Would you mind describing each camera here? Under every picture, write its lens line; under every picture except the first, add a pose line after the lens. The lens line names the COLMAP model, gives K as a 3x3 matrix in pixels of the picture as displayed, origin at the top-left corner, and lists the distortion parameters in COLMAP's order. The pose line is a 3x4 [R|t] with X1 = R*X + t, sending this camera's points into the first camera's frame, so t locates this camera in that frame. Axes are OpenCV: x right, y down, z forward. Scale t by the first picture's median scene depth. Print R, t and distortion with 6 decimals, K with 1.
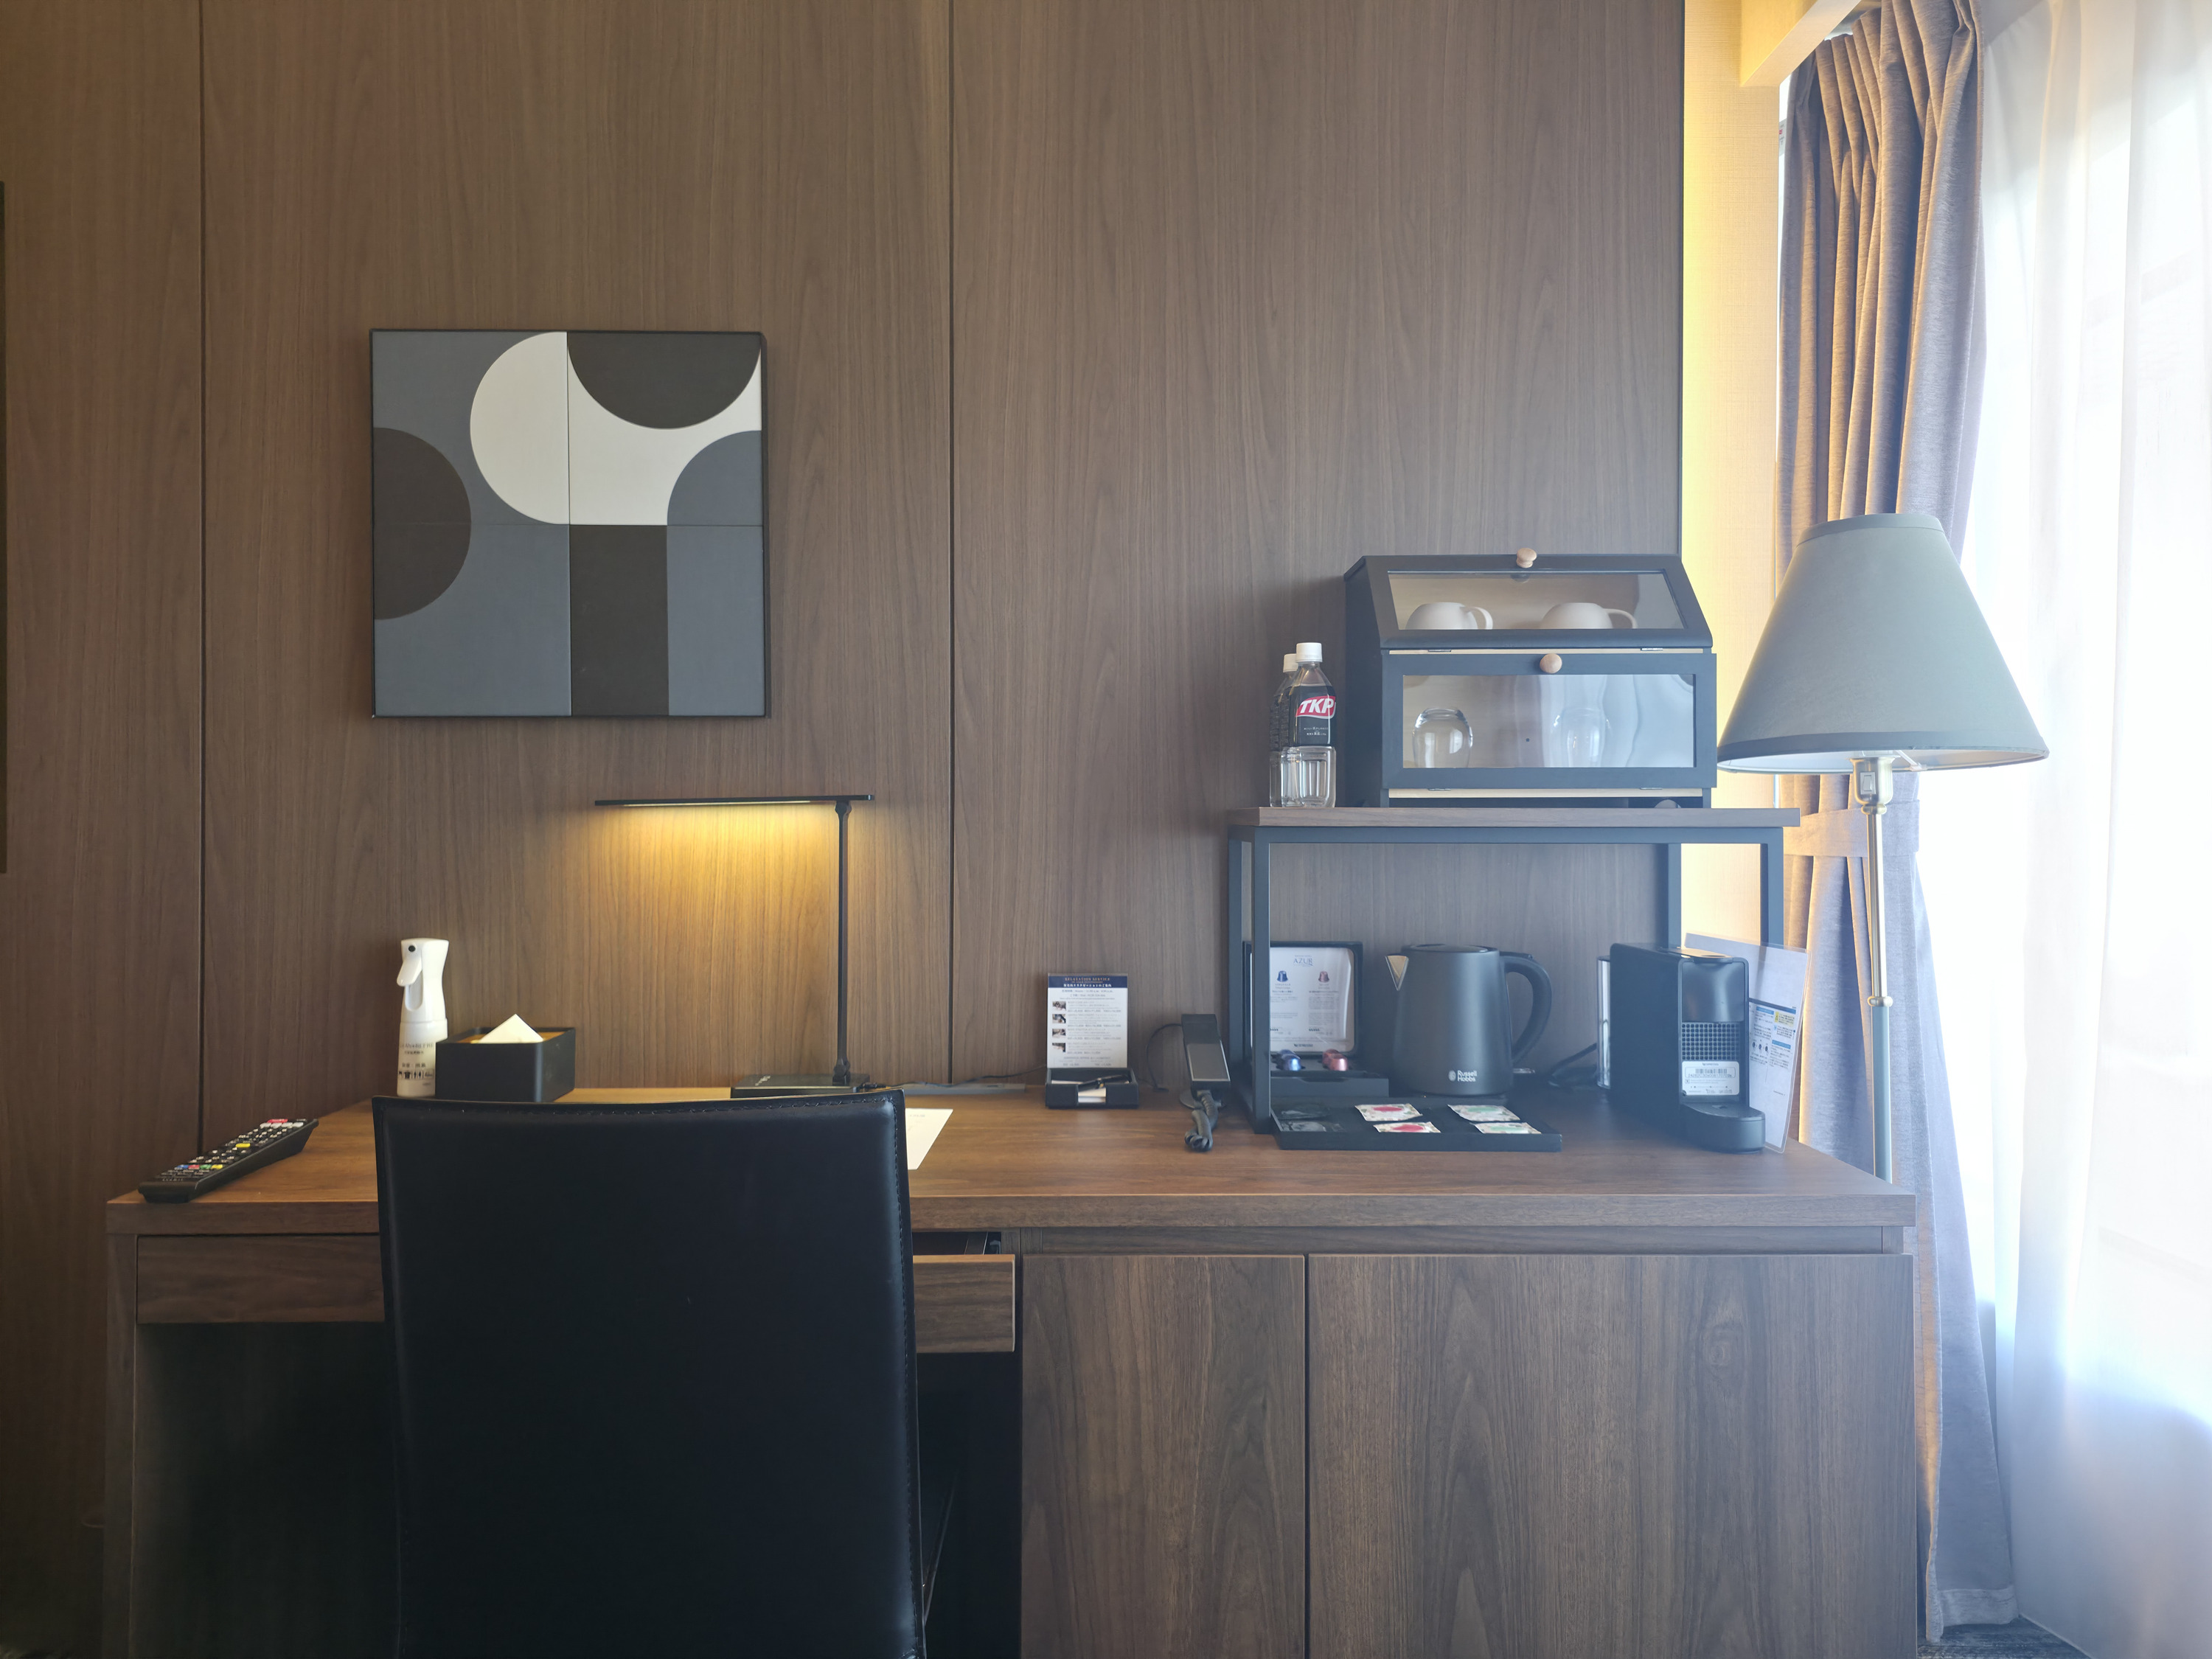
lens RADIAL K [[1456.0, 0, 1105.3], [0, 1456.0, 831.6], [0, 0, 1]] dist [0.053420, -0.029689]
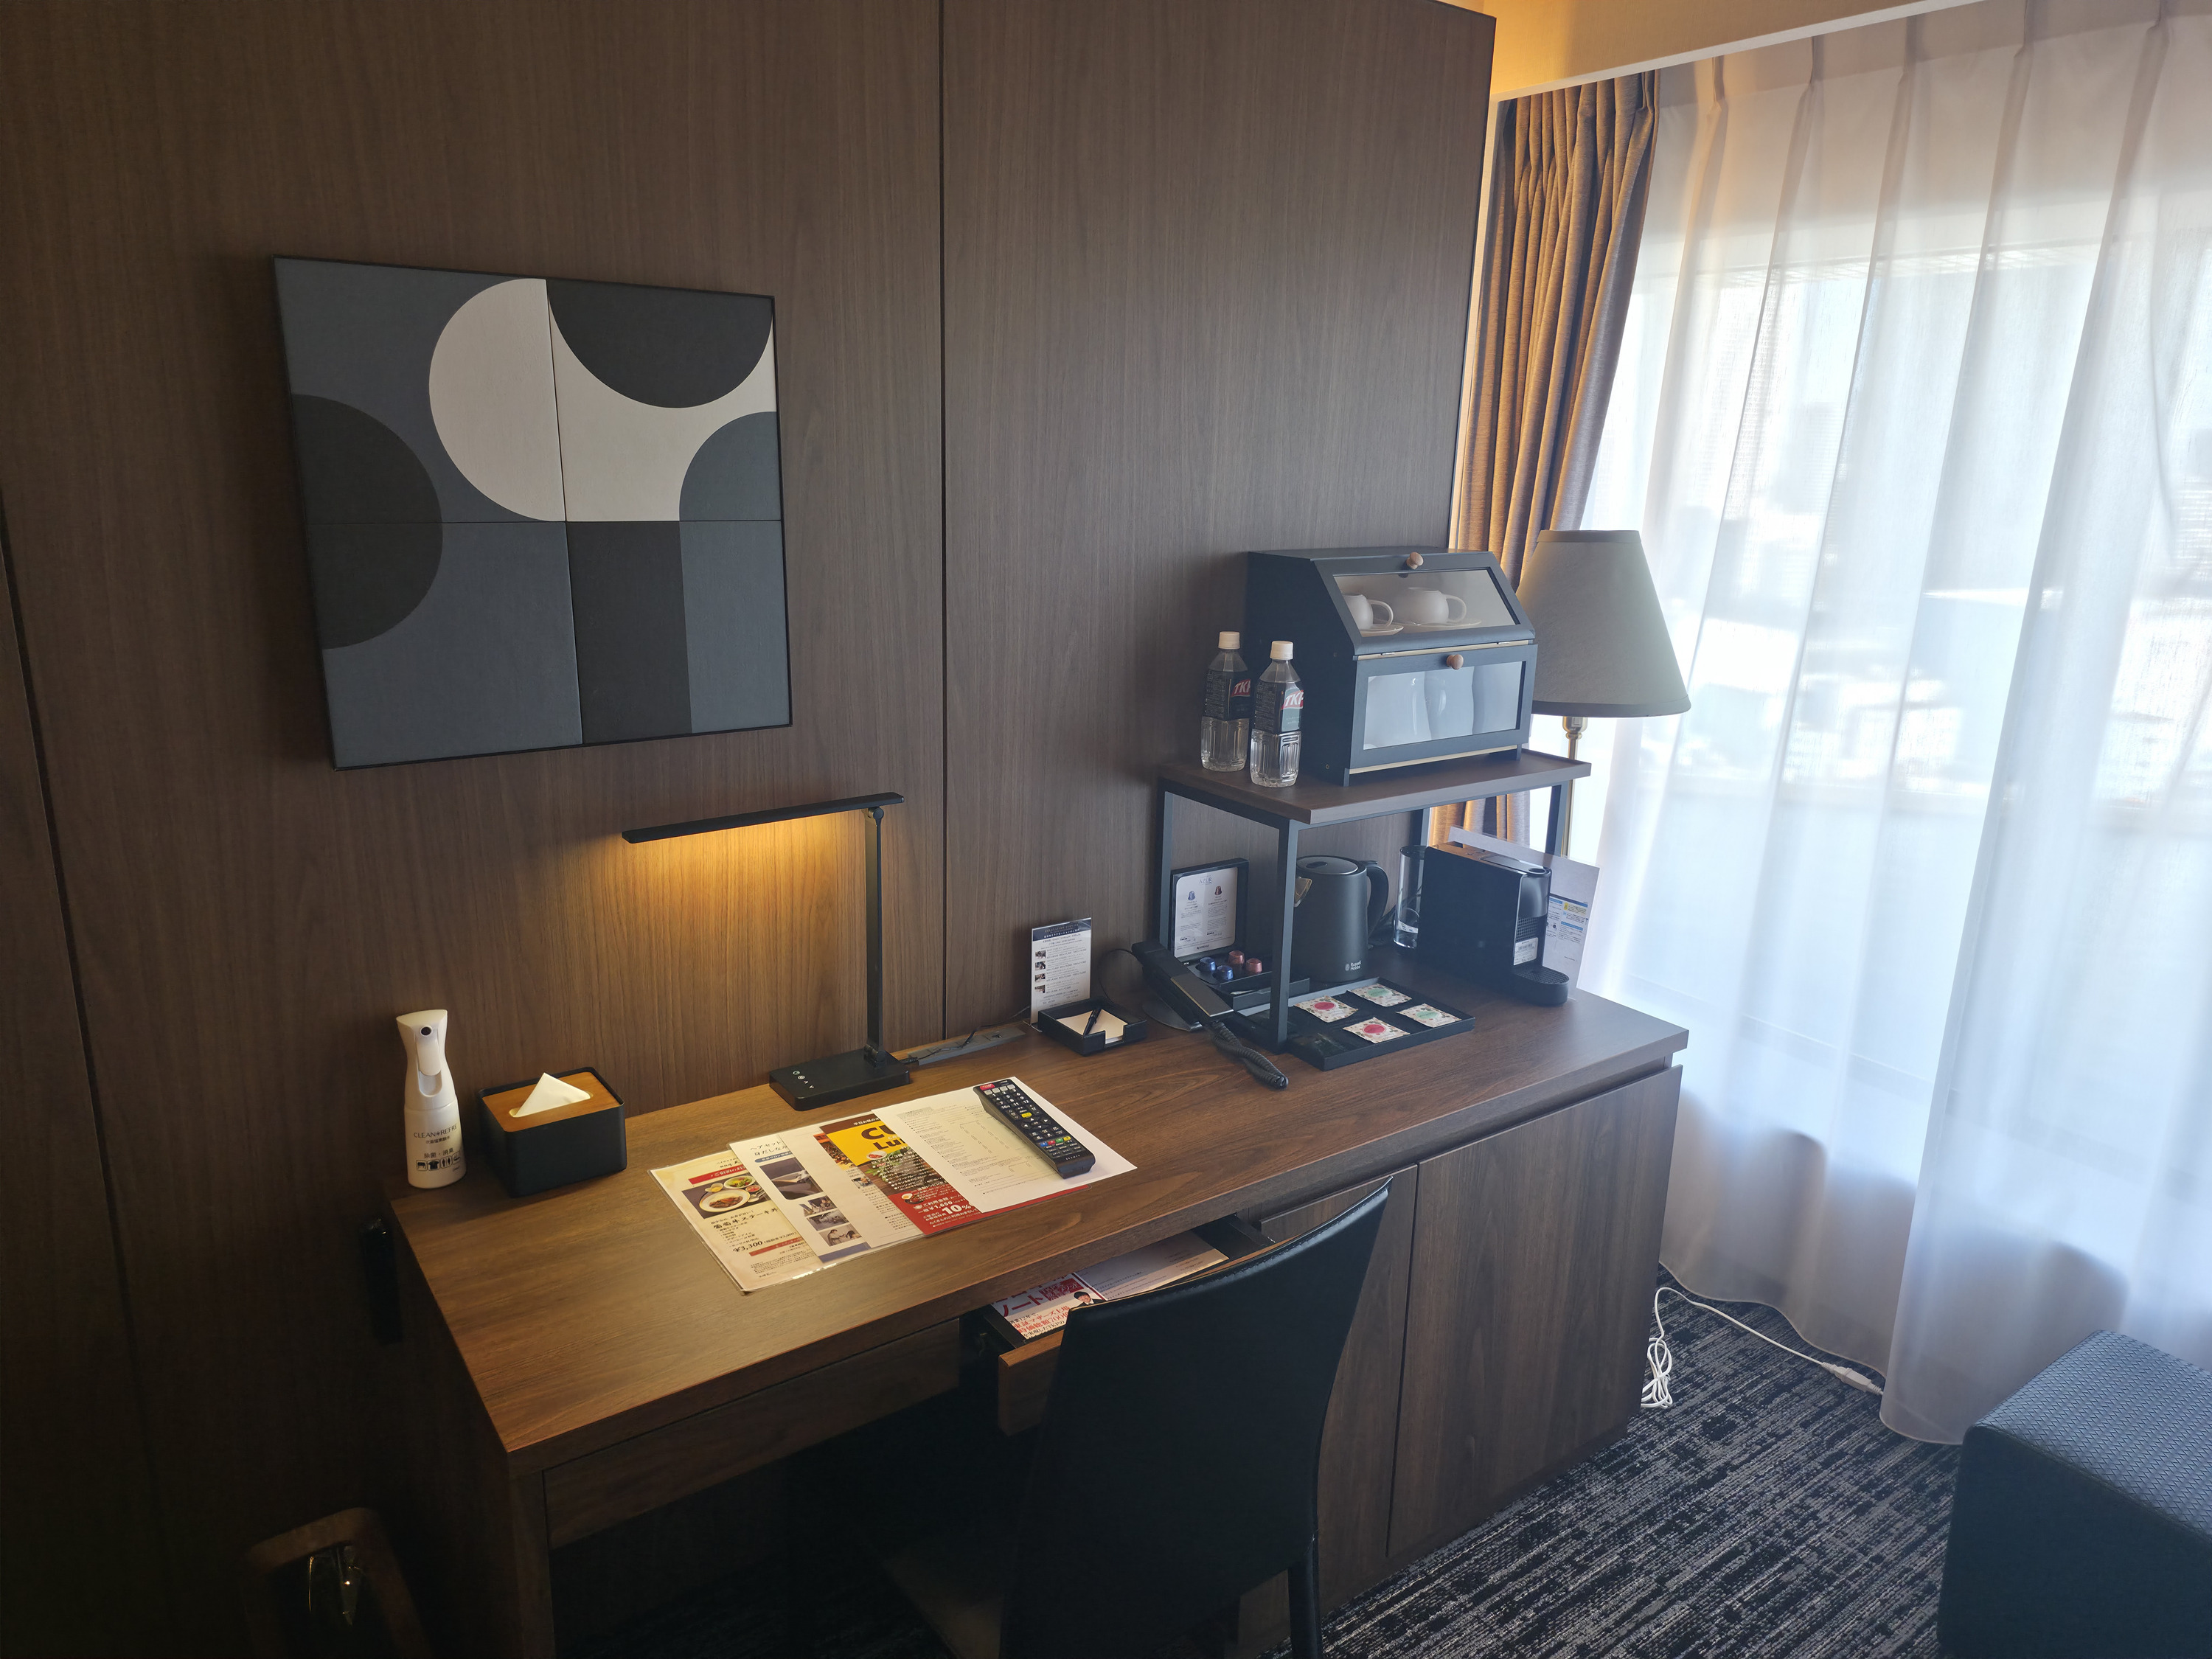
lens RADIAL K [[1456.0, 0, 1114.3], [0, 1456.0, 831.1], [0, 0, 1]] dist [0.053420, -0.029689]
pose [[0.818904, -0.129149, 0.559211, -0.598042], [-0.022357, 0.966435, 0.255937, -0.258809], [-0.573495, -0.222090, 0.788530, 0.113993]]
